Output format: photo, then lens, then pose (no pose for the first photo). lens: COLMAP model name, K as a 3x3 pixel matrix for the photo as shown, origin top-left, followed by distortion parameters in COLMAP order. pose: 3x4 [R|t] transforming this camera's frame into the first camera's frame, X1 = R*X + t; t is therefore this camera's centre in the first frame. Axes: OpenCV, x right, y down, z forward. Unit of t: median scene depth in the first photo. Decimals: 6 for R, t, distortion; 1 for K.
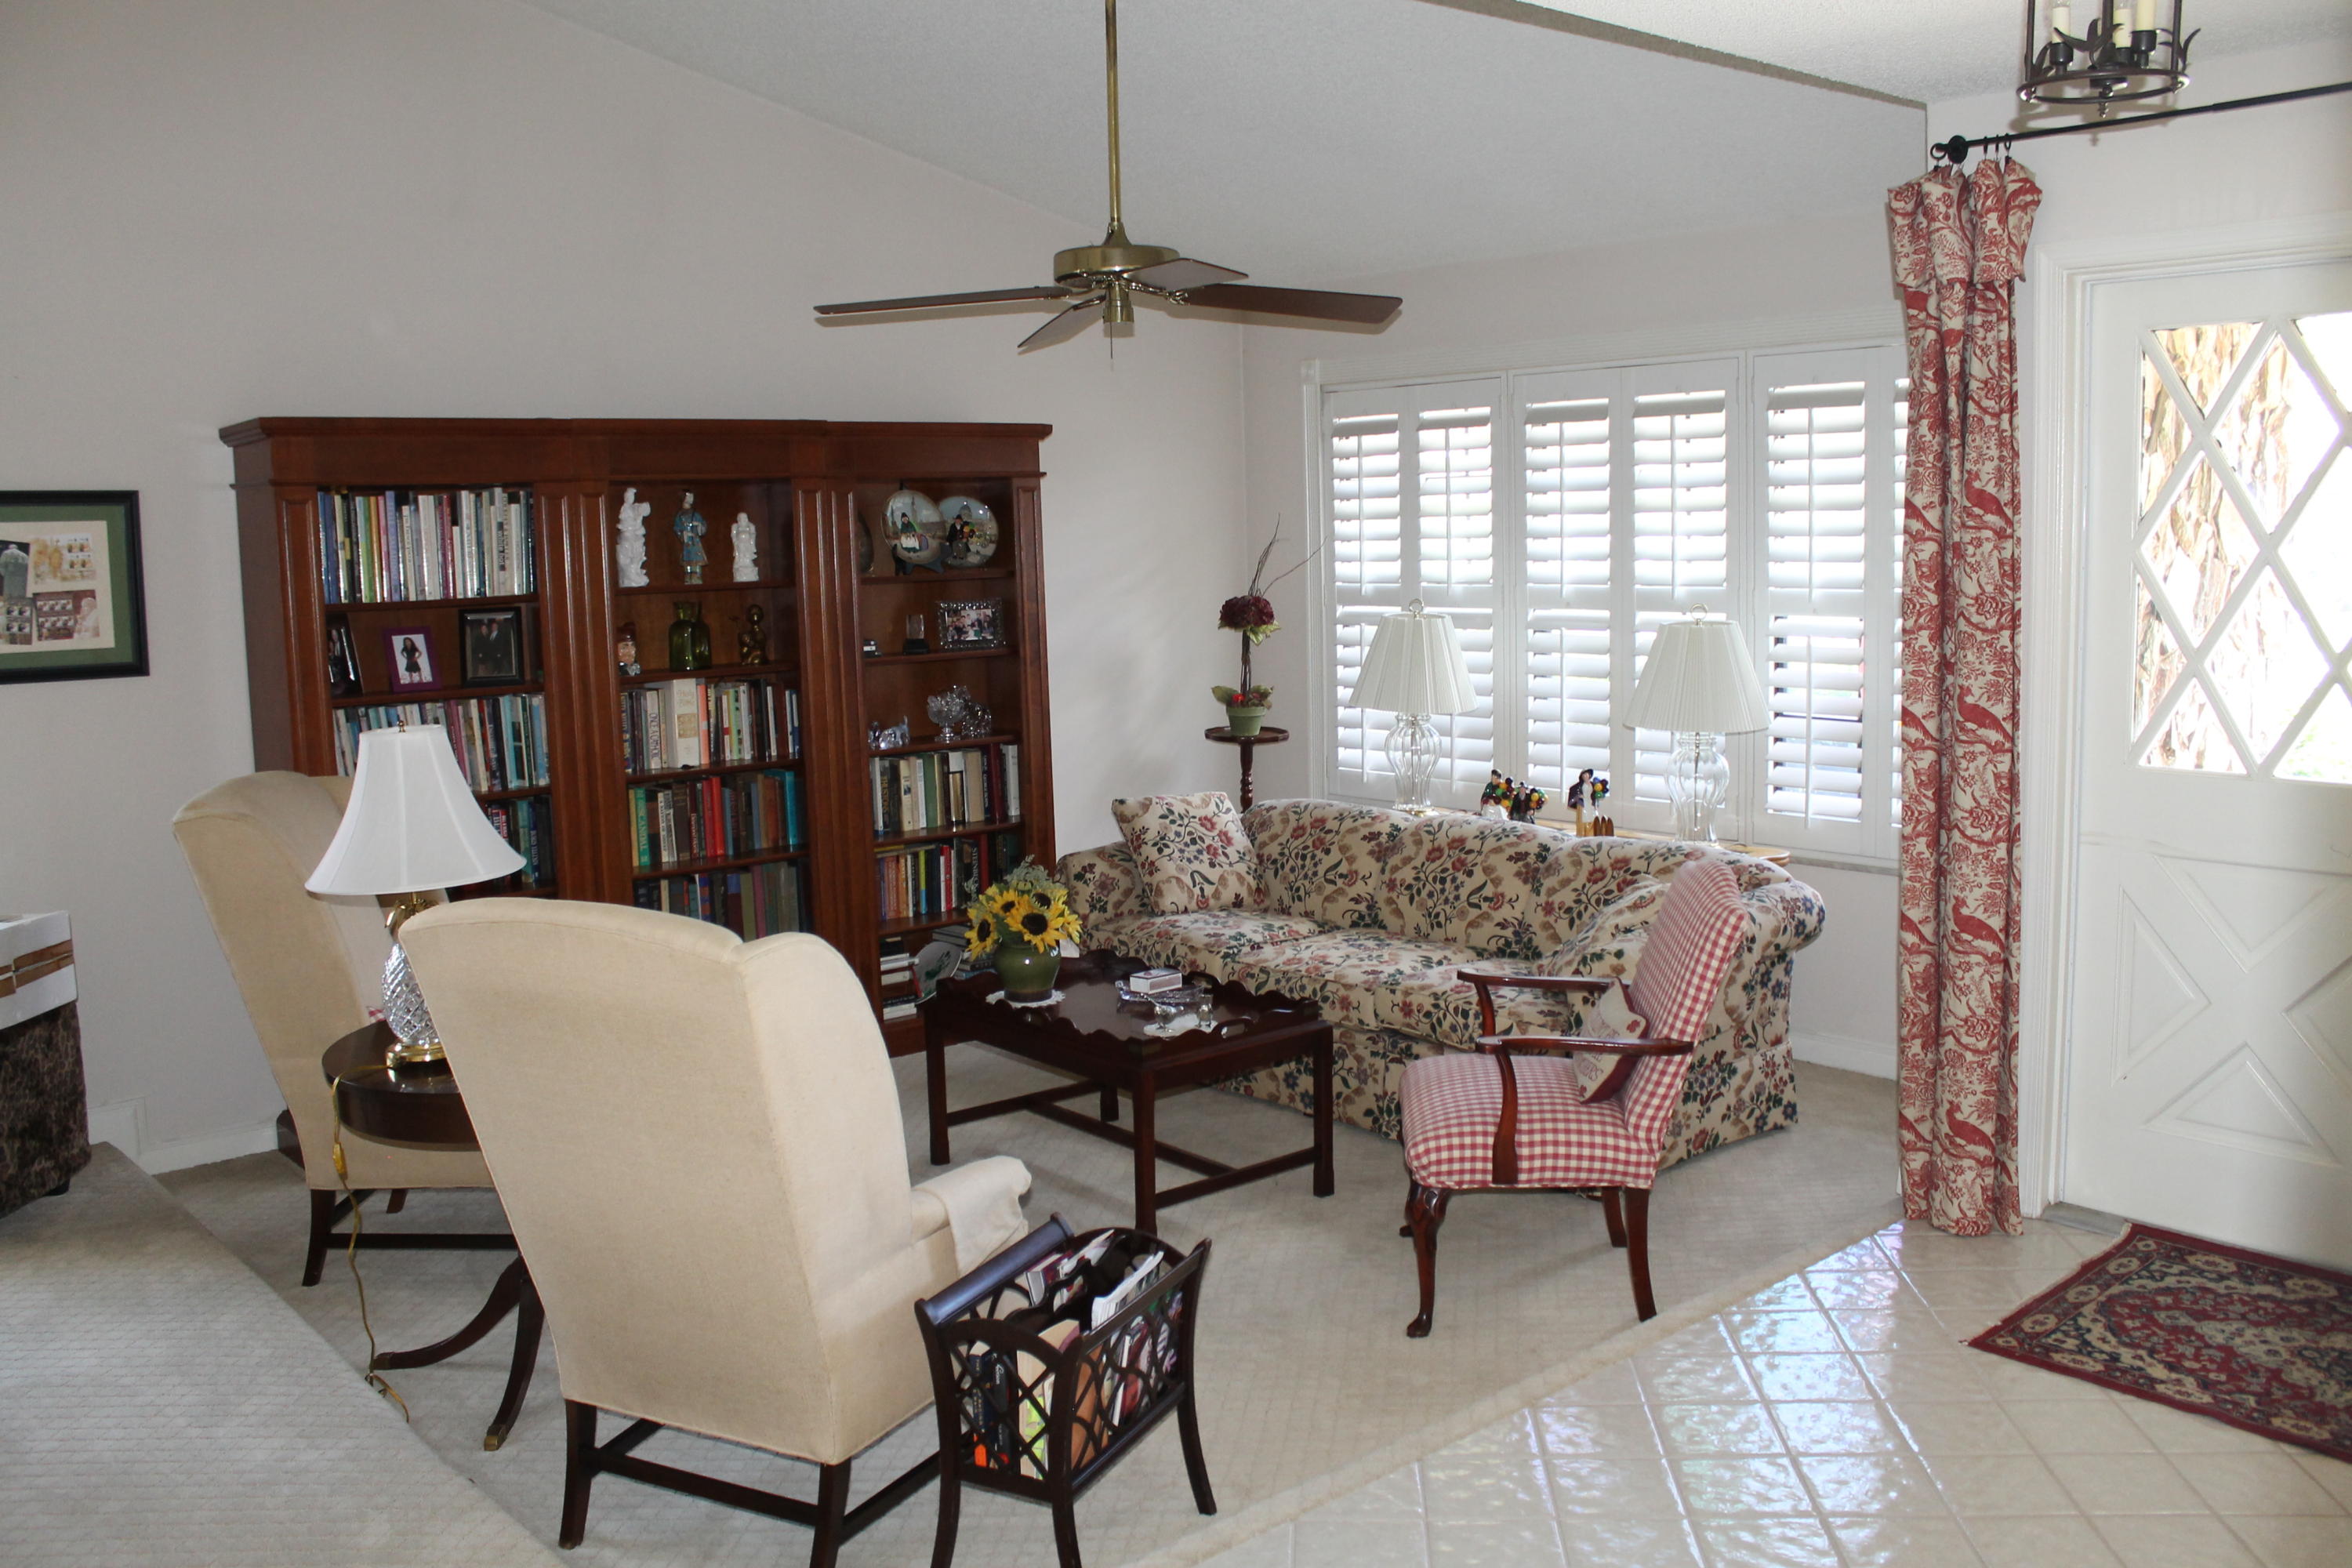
lens RADIAL K [[1982.7, 0, 1176.0], [0, 1982.7, 784.0], [0, 0, 1]] dist [-0.157734, 0.143132]
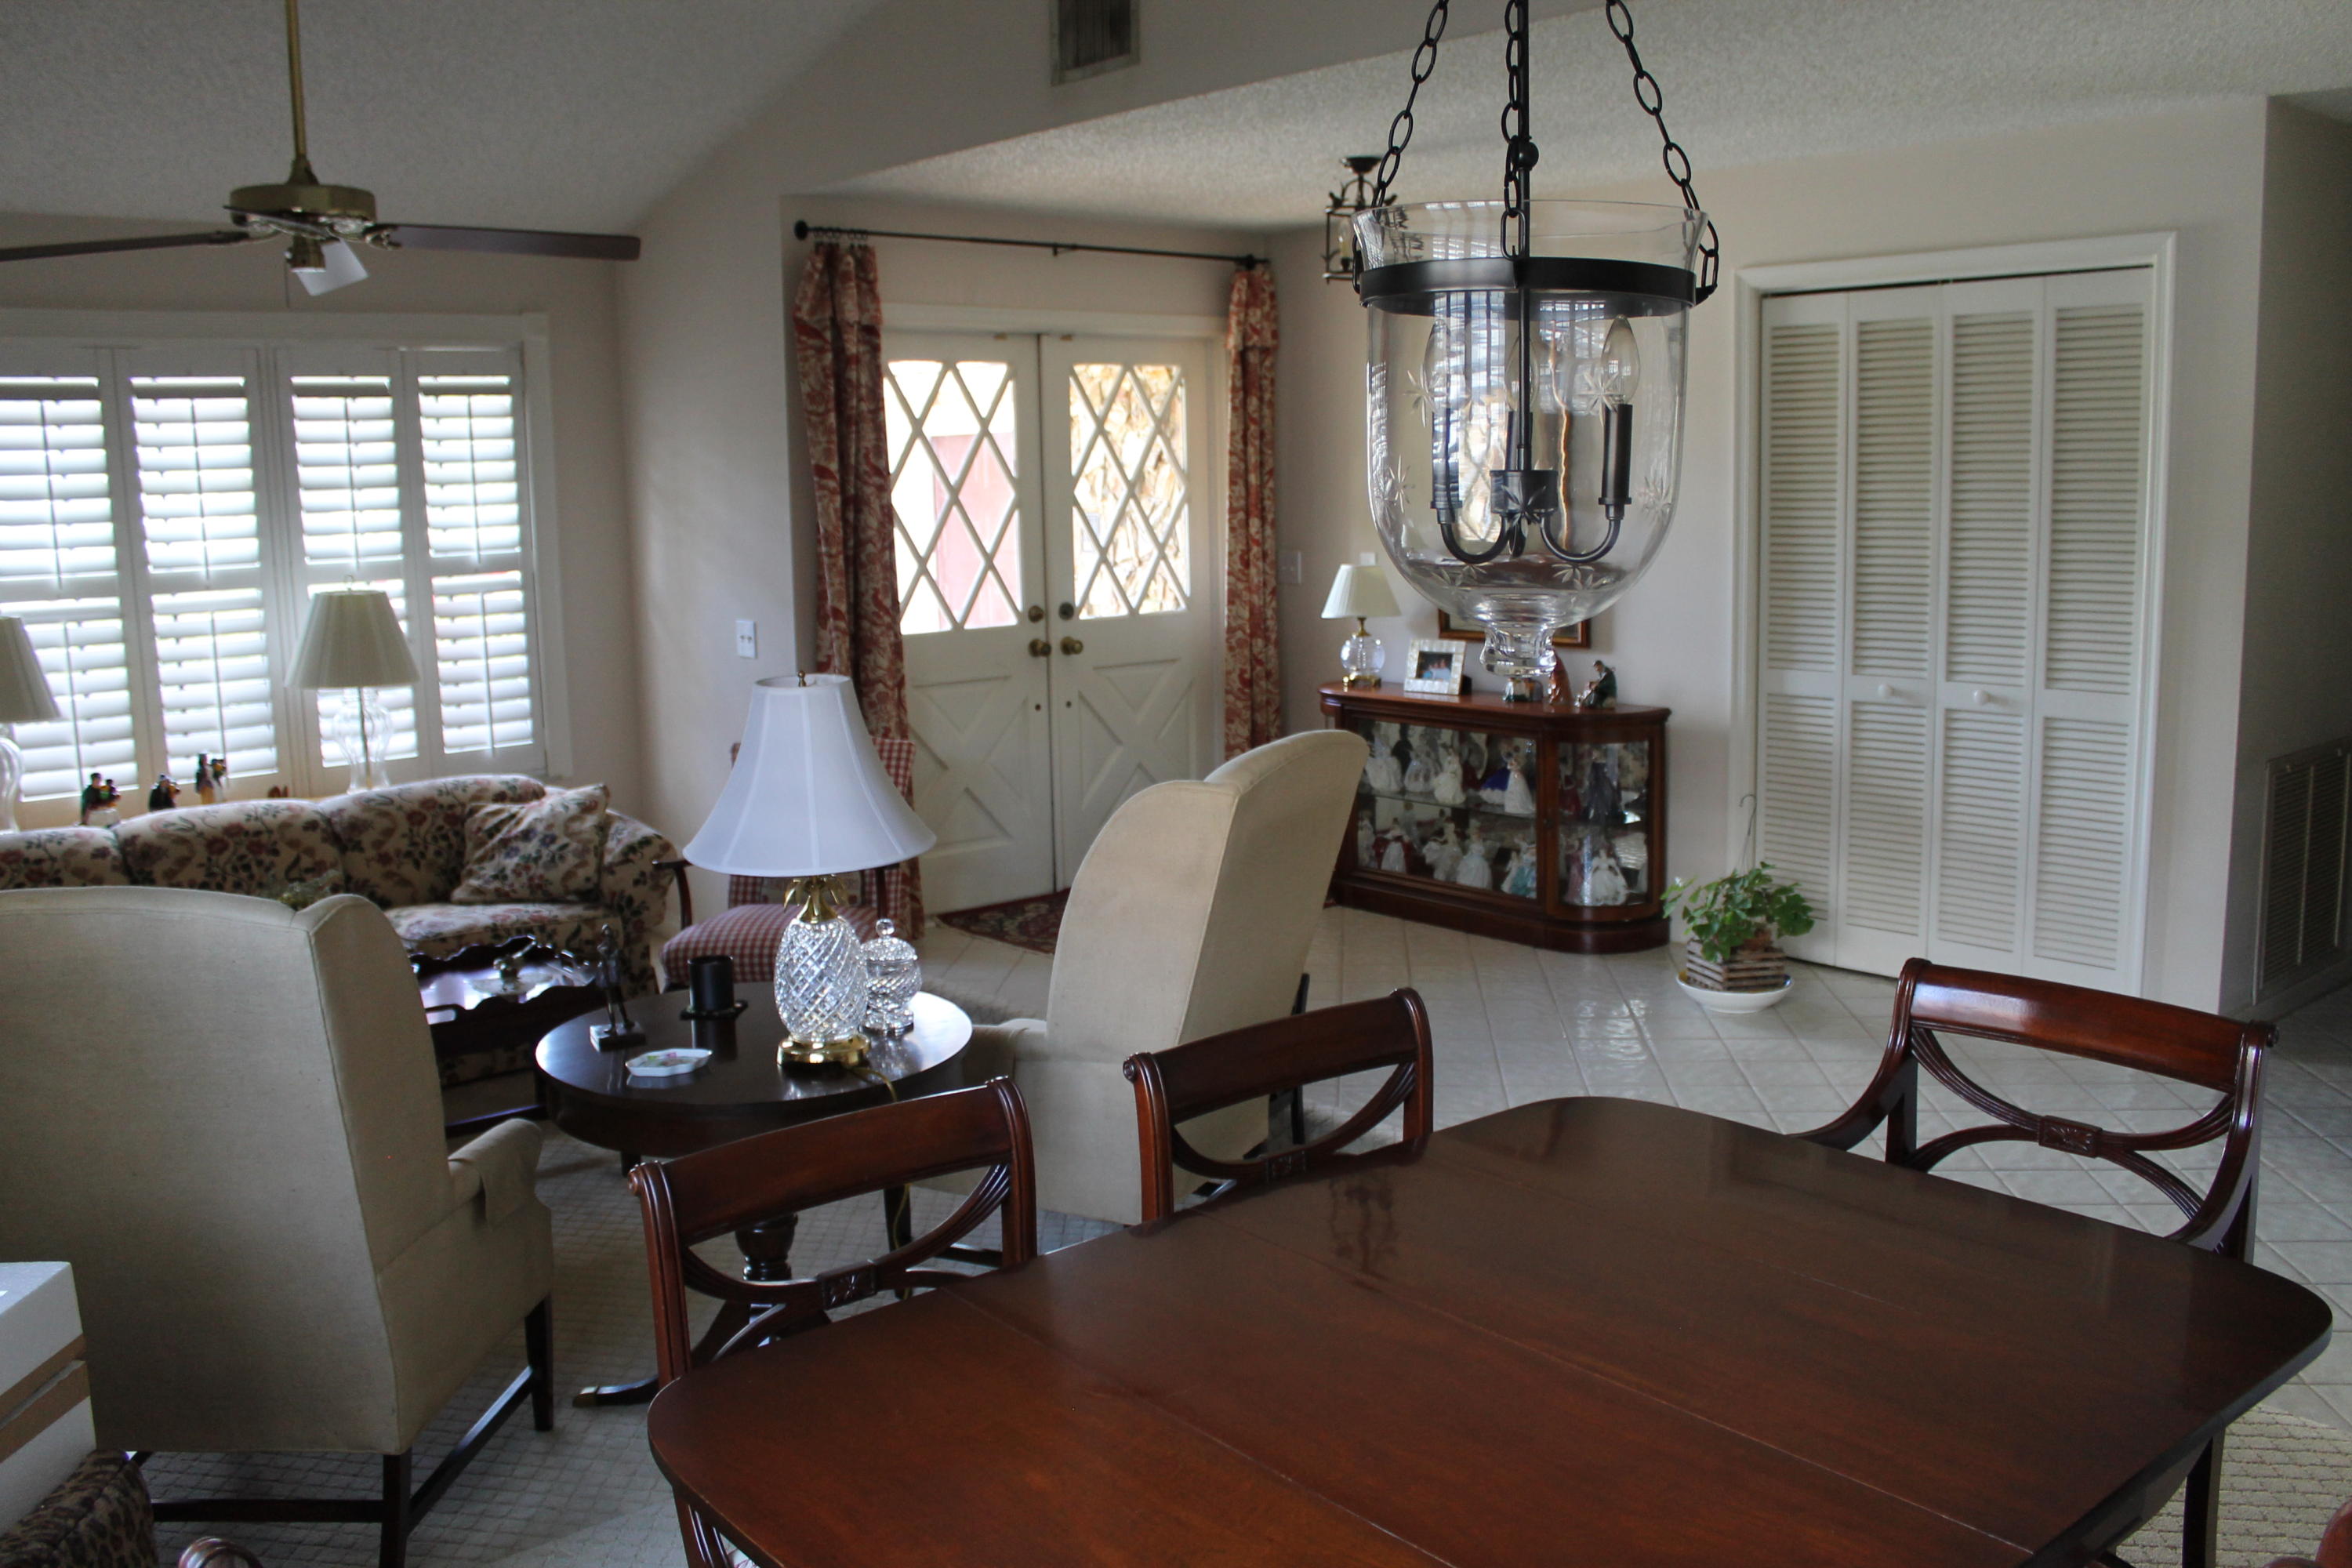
lens RADIAL K [[2002.2, 0, 1176.0], [0, 2002.2, 784.0], [0, 0, 1]] dist [-0.166985, 0.003417]
pose [[-0.012030, -0.129147, 0.991553, -0.815848], [0.147679, 0.980520, 0.129502, -0.048017], [-0.988962, 0.147990, 0.007277, 0.556031]]
